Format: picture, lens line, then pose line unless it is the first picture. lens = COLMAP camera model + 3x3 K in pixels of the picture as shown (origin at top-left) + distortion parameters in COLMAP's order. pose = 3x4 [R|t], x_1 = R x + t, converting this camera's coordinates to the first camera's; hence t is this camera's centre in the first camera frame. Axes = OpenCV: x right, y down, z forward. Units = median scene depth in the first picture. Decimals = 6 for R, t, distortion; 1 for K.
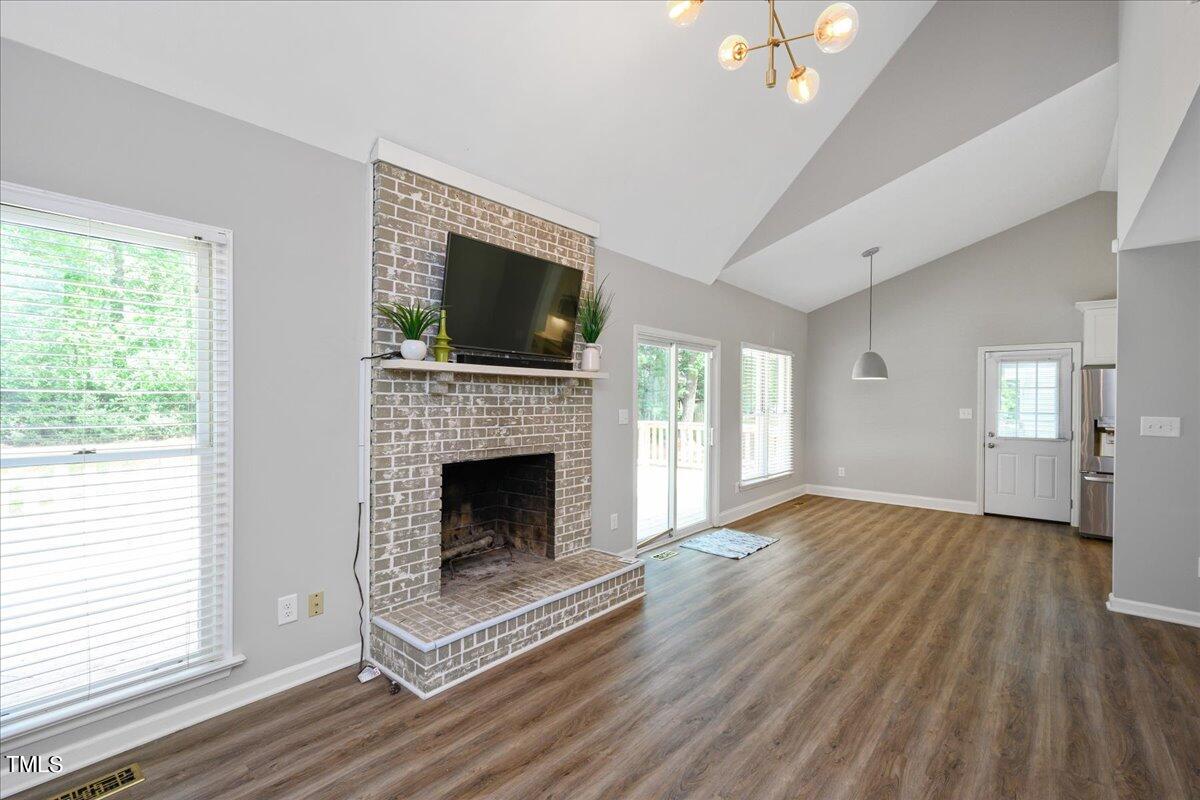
lens RADIAL K [[529.6, 0, 600.8], [0, 529.6, 398.4], [0, 0, 1]] dist [0.006790, 0.000441]
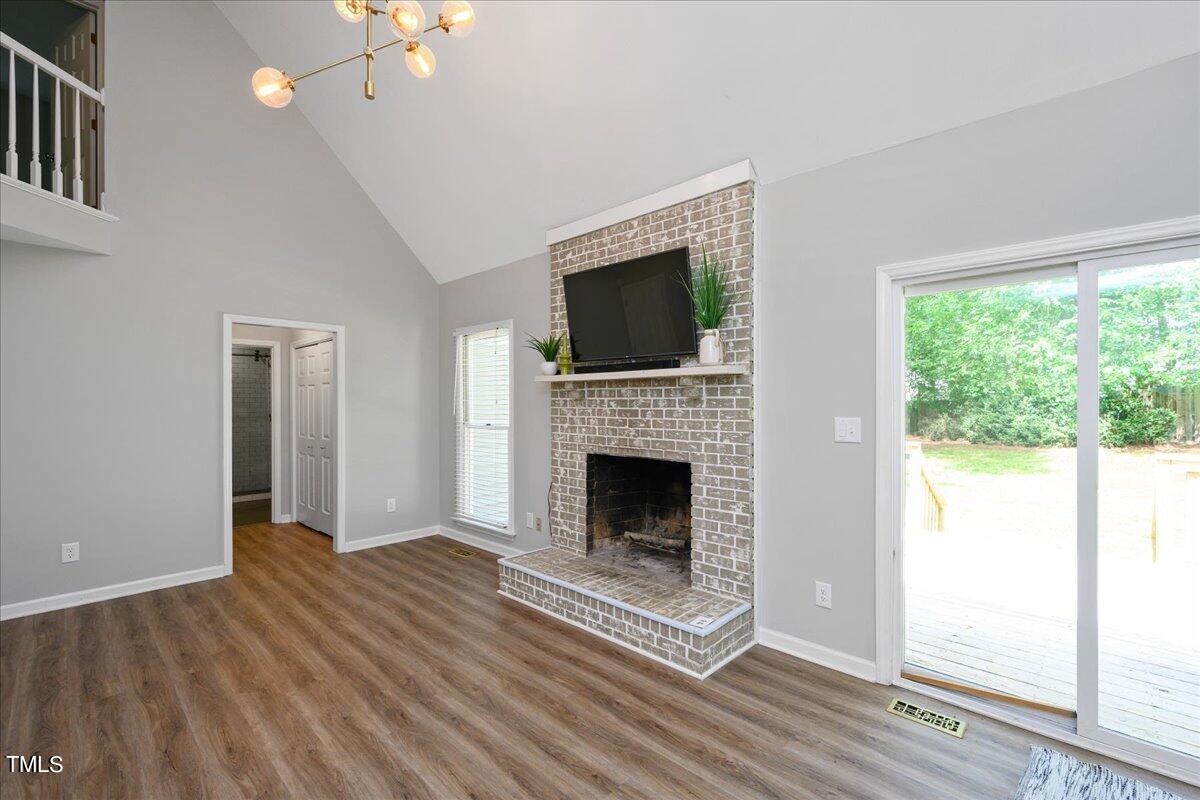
lens RADIAL K [[527.4, 0, 601.3], [0, 527.4, 401.0], [0, 0, 1]] dist [0.000385, 0.000160]
pose [[-0.064803, -0.011128, -0.997836, 0.940602], [0.002158, 0.999934, -0.011292, 0.012122], [0.997896, -0.002885, -0.064774, 1.088022]]
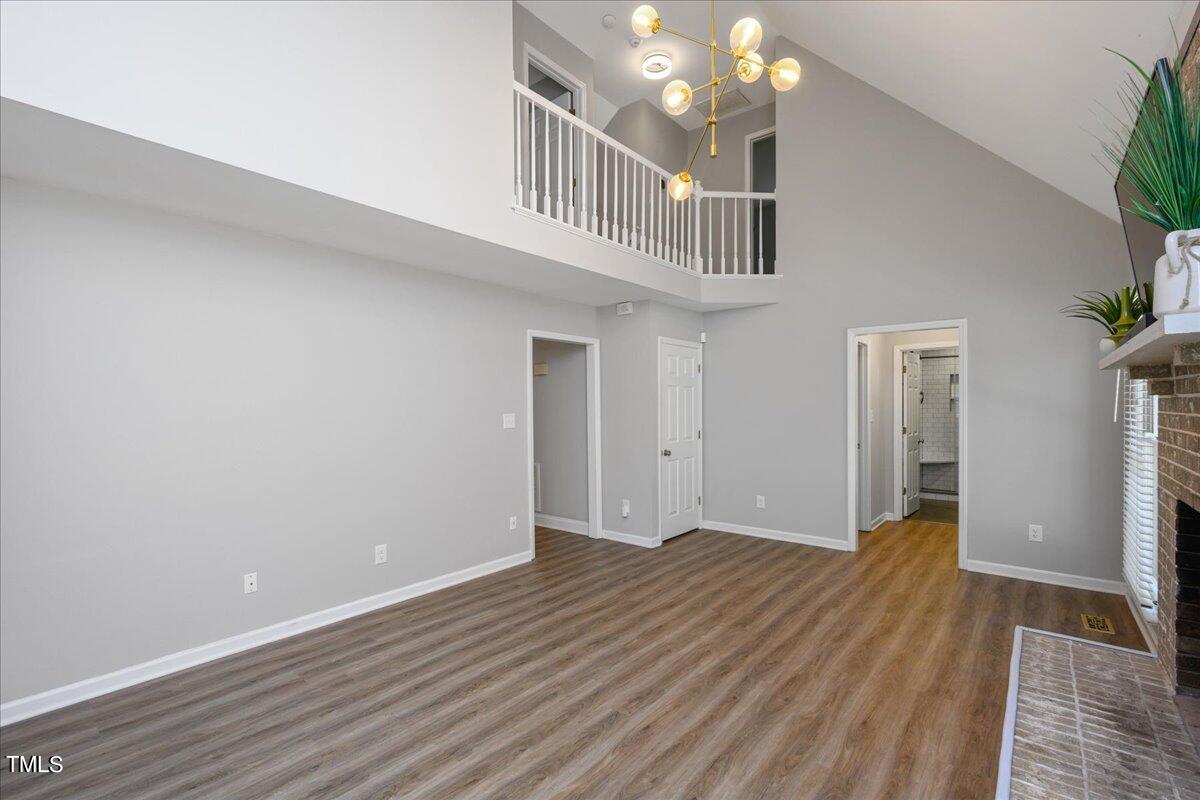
lens RADIAL K [[529.6, 0, 600.2], [0, 529.6, 410.1], [0, 0, 1]] dist [0.006790, 0.000441]
pose [[-0.999926, -0.002093, -0.011956, 0.432396], [-0.002157, 0.999983, 0.005351, 0.008304], [0.011945, 0.005376, -0.999914, 1.627287]]
